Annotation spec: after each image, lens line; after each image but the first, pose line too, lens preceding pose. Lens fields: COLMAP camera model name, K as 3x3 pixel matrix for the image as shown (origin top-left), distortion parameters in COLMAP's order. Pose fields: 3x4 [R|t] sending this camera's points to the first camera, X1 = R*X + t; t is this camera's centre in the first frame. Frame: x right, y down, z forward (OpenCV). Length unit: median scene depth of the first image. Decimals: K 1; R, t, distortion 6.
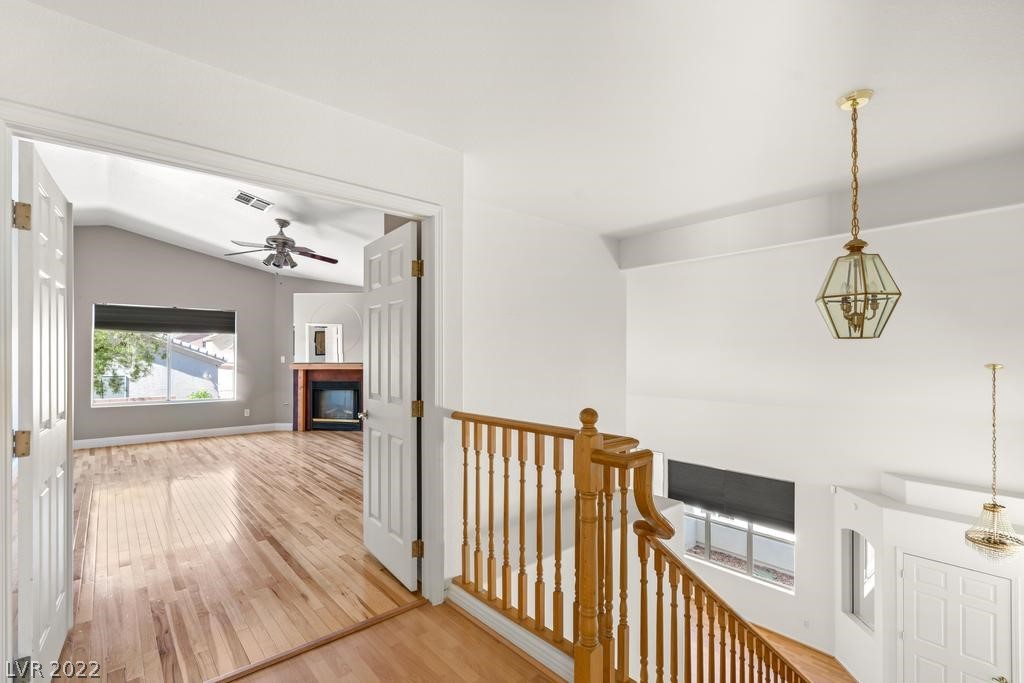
lens RADIAL K [[468.4, 0, 515.5], [0, 468.4, 353.5], [0, 0, 1]] dist [-0.006333, 0.001566]
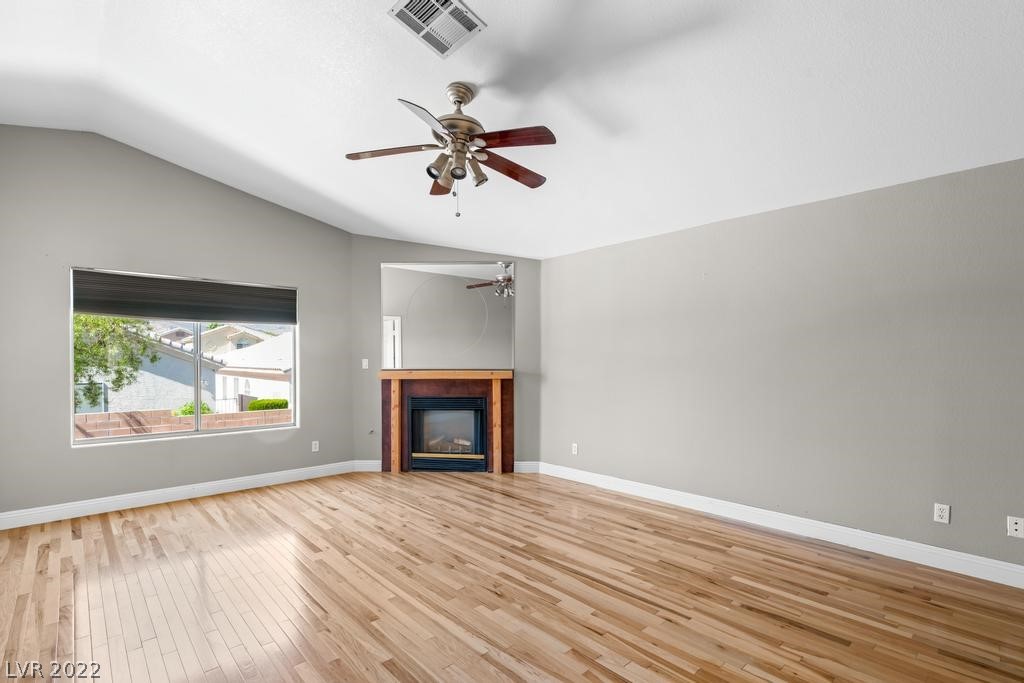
lens RADIAL K [[468.4, 0, 509.9], [0, 468.4, 370.0], [0, 0, 1]] dist [-0.006333, 0.001566]
pose [[0.999419, -0.000188, 0.034083, -0.314717], [-0.000783, 0.999594, 0.028481, 0.002137], [-0.034075, -0.028491, 0.999013, 0.331704]]
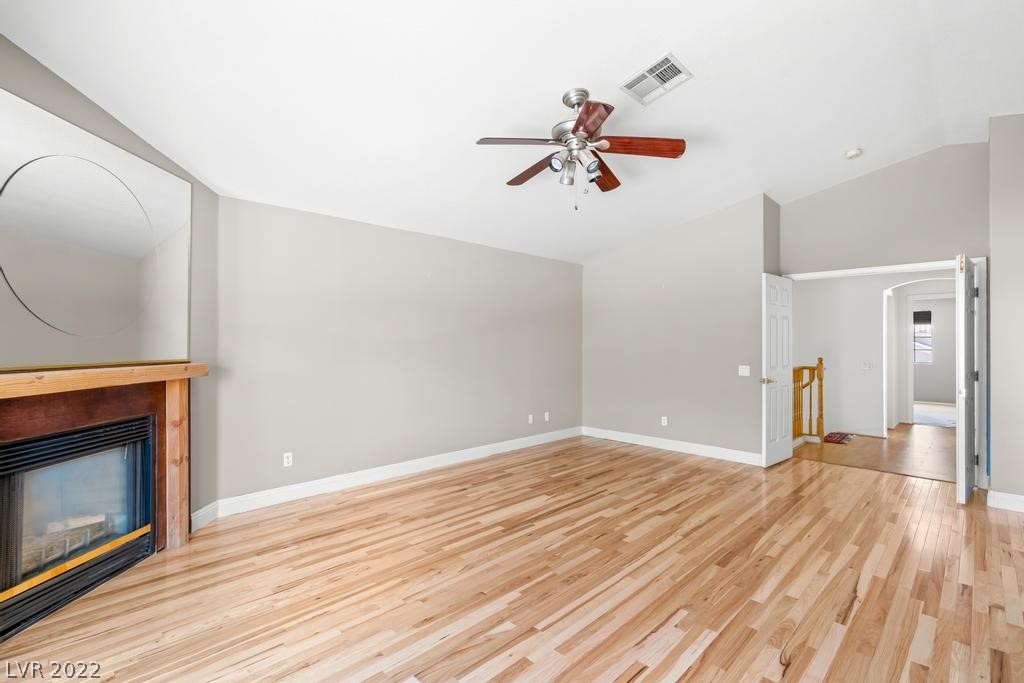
lens RADIAL K [[468.4, 0, 504.3], [0, 468.4, 343.6], [0, 0, 1]] dist [-0.006333, 0.001566]
pose [[-0.051661, 0.001059, 0.998664, -0.702433], [-0.004650, 0.999988, -0.001301, 0.004496], [-0.998654, -0.004711, -0.051656, 0.752665]]
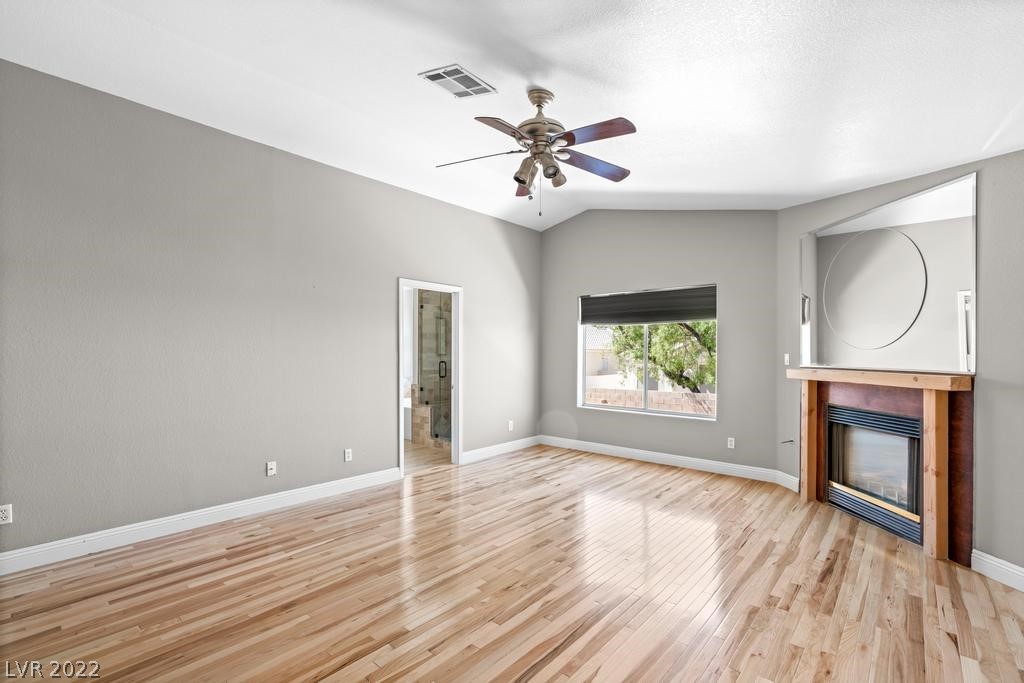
lens RADIAL K [[468.4, 0, 529.6], [0, 468.4, 353.0], [0, 0, 1]] dist [-0.006333, 0.001566]
pose [[0.166278, 0.004864, -0.986067, 0.009012], [0.002900, 0.999981, 0.005422, 0.001303], [0.986075, -0.003761, 0.166261, 0.610304]]
